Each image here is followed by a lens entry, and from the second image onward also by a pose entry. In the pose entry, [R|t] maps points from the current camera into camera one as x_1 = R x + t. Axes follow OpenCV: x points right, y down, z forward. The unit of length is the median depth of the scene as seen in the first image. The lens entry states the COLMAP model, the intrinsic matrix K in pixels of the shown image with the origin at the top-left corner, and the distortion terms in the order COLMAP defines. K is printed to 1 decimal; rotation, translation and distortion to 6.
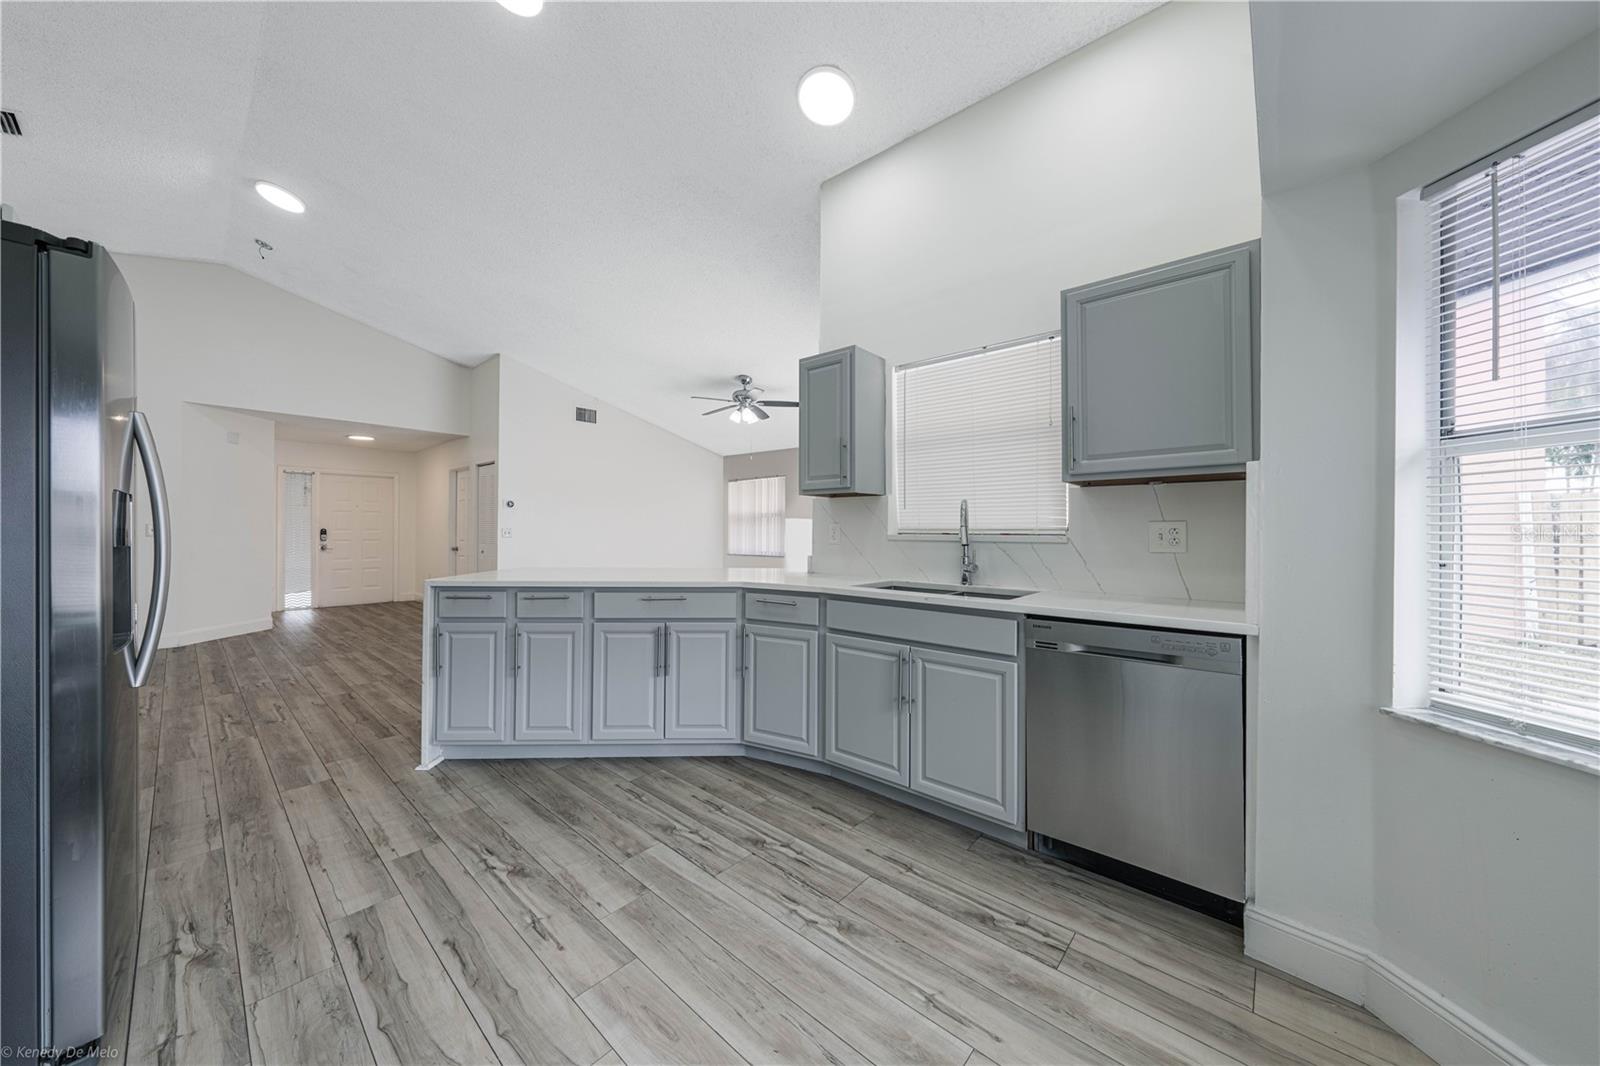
lens RADIAL K [[543.5, 0, 802.2], [0, 543.5, 527.3], [0, 0, 1]] dist [-0.001731, -0.000284]
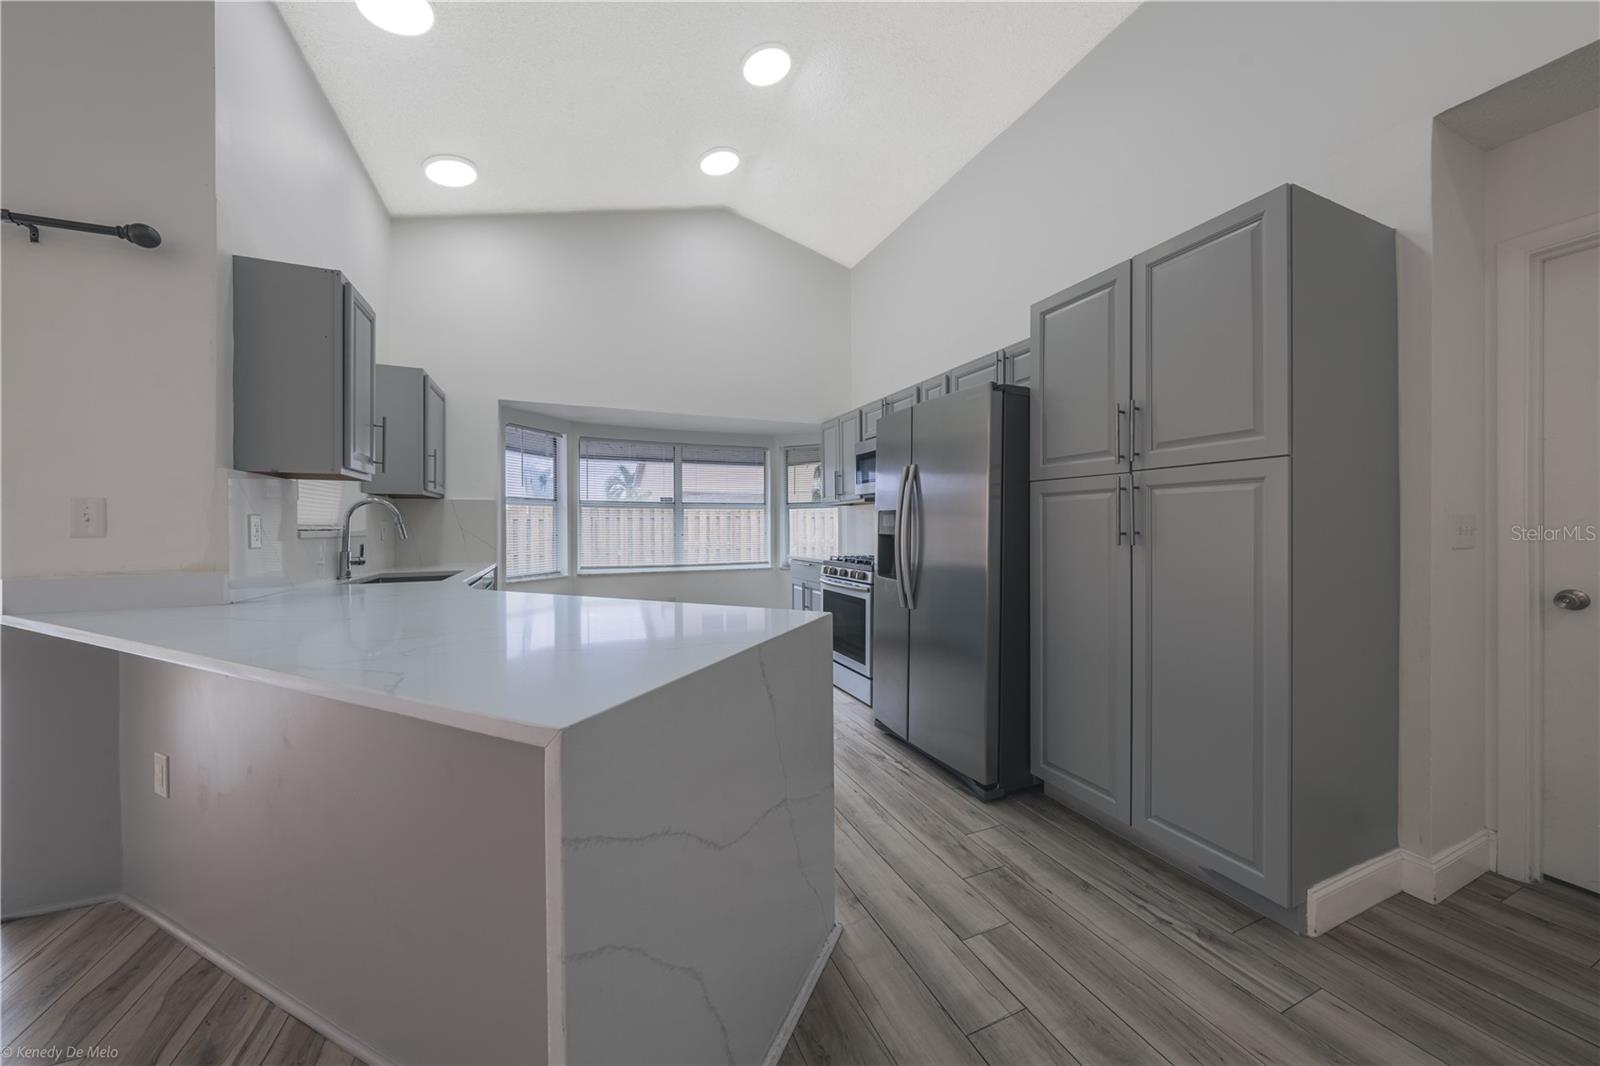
lens RADIAL K [[543.5, 0, 802.2], [0, 543.5, 527.3], [0, 0, 1]] dist [-0.001731, -0.000284]
pose [[-0.901467, -0.002474, 0.432842, -1.042234], [-0.004307, 0.999985, -0.003255, 0.008721], [-0.432827, -0.004799, -0.901464, 1.747691]]
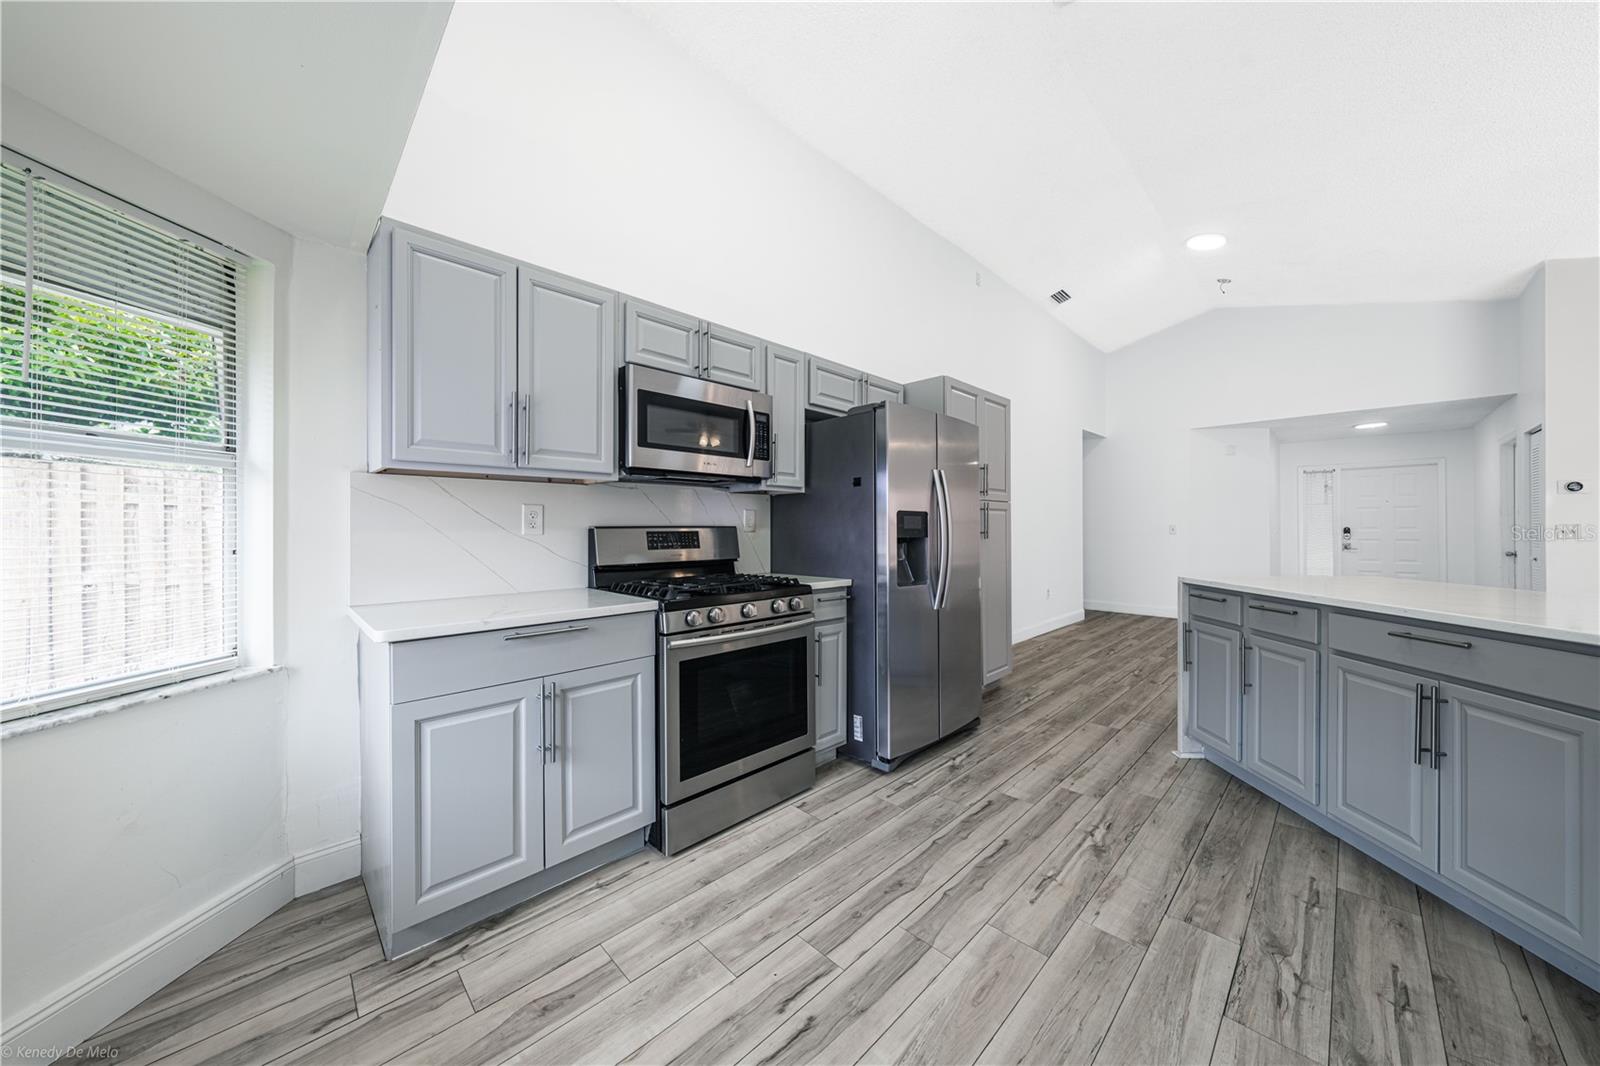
lens RADIAL K [[543.5, 0, 802.2], [0, 543.5, 527.3], [0, 0, 1]] dist [-0.001731, -0.000284]
pose [[-0.070420, -0.006525, -0.997496, 0.456628], [0.008501, 0.999938, -0.007141, 0.005028], [0.997481, -0.008983, -0.070360, 0.394510]]
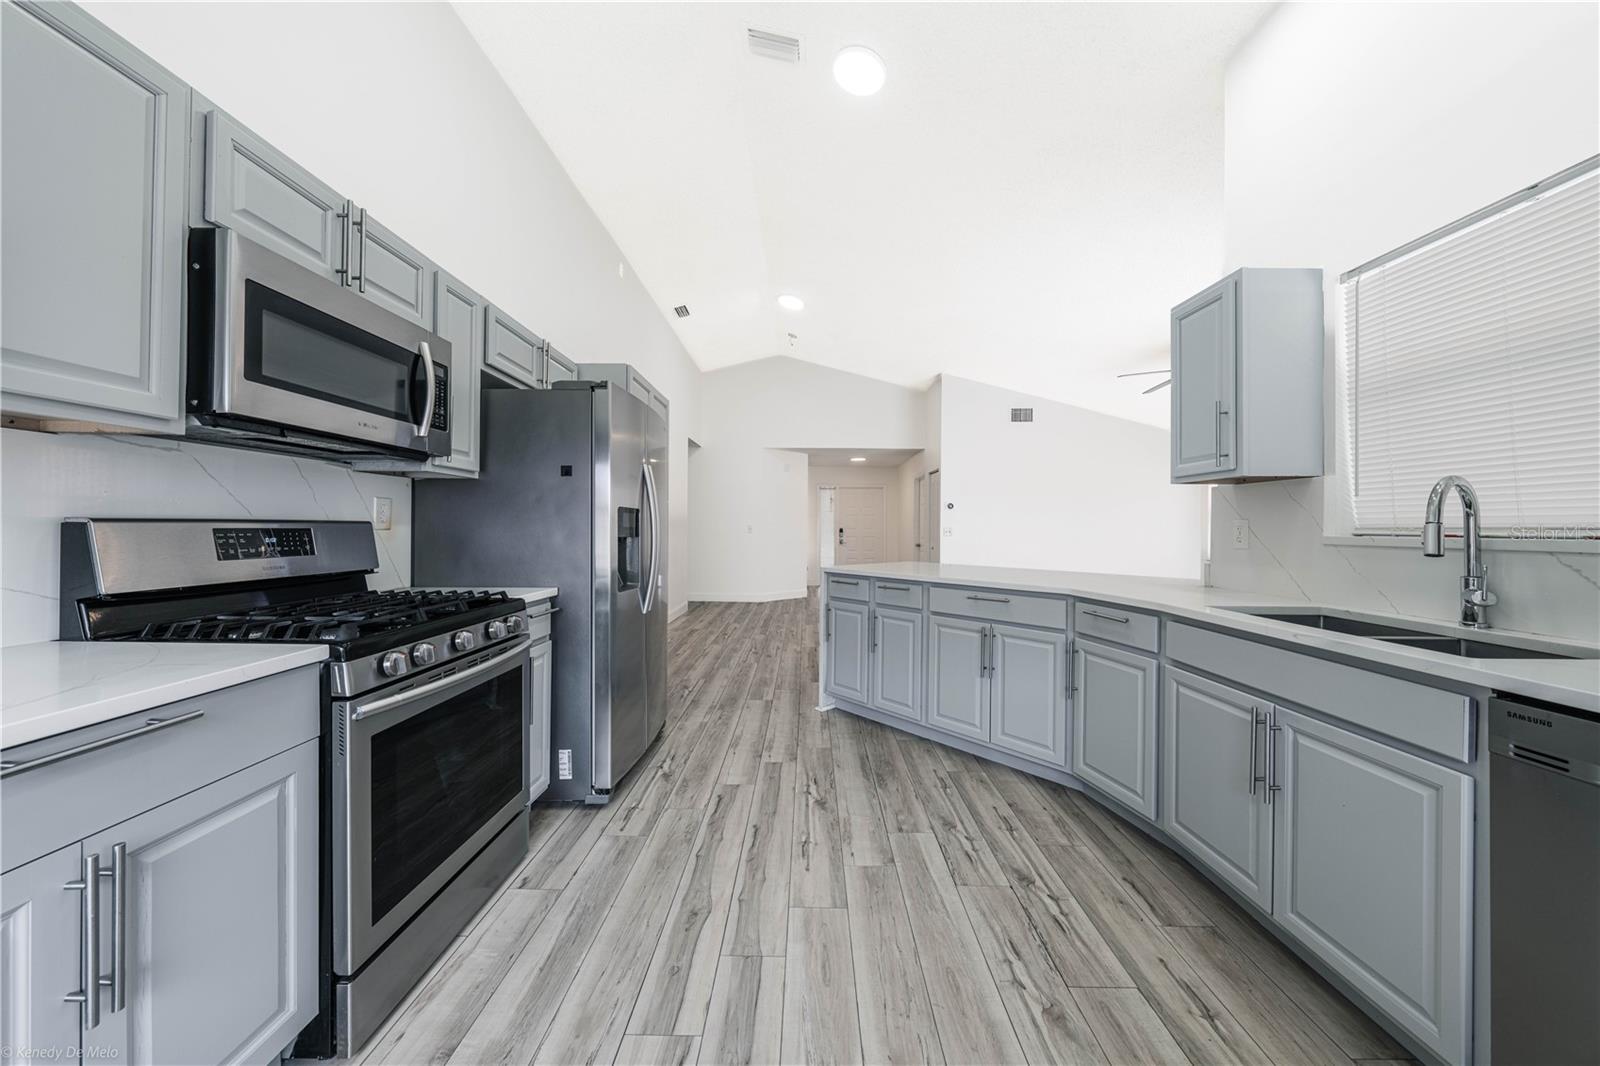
lens RADIAL K [[542.2, 0, 802.8], [0, 542.2, 528.7], [0, 0, 1]] dist [-0.003755, -0.000354]
pose [[0.652074, 0.001097, -0.758154, 0.305271], [0.001043, 0.999997, 0.002344, 0.002367], [0.758154, -0.002320, 0.652071, 0.126701]]
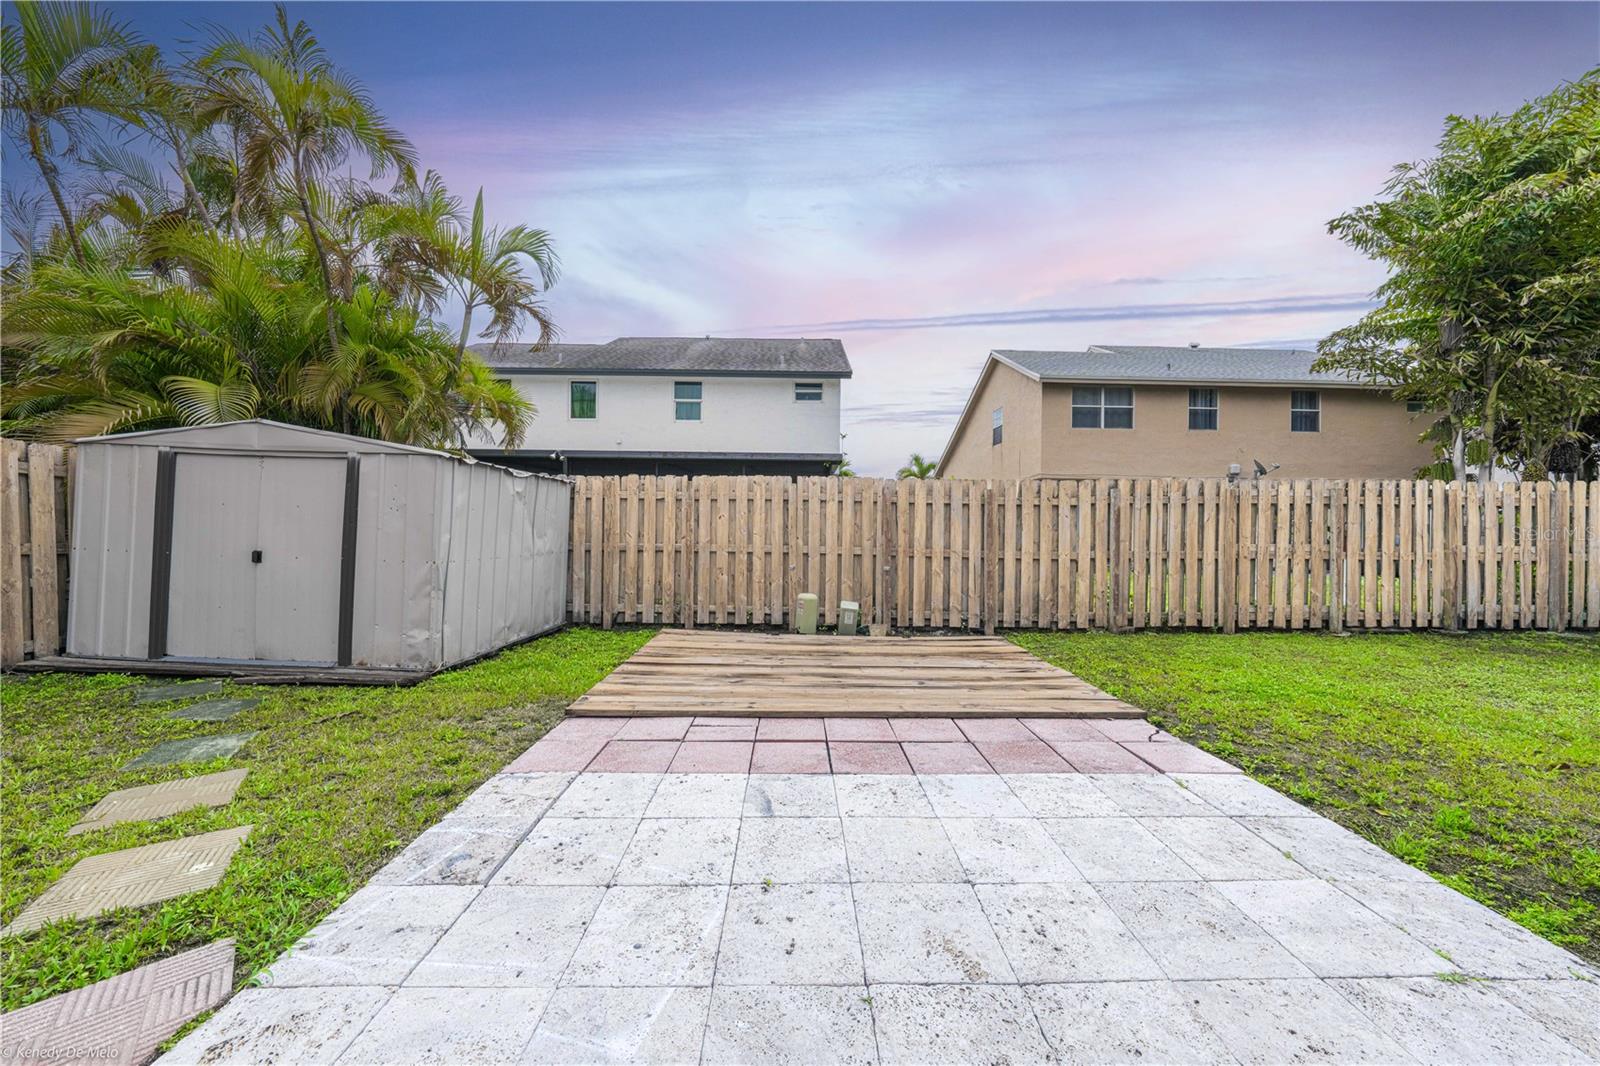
lens RADIAL K [[543.5, 0, 802.2], [0, 543.5, 527.3], [0, 0, 1]] dist [-0.001731, -0.000284]
pose [[-0.668244, -0.017840, 0.743728, 1.374440], [-0.022700, 0.999736, 0.003585, 0.075055], [-0.743596, -0.014487, -0.668472, 1.582900]]
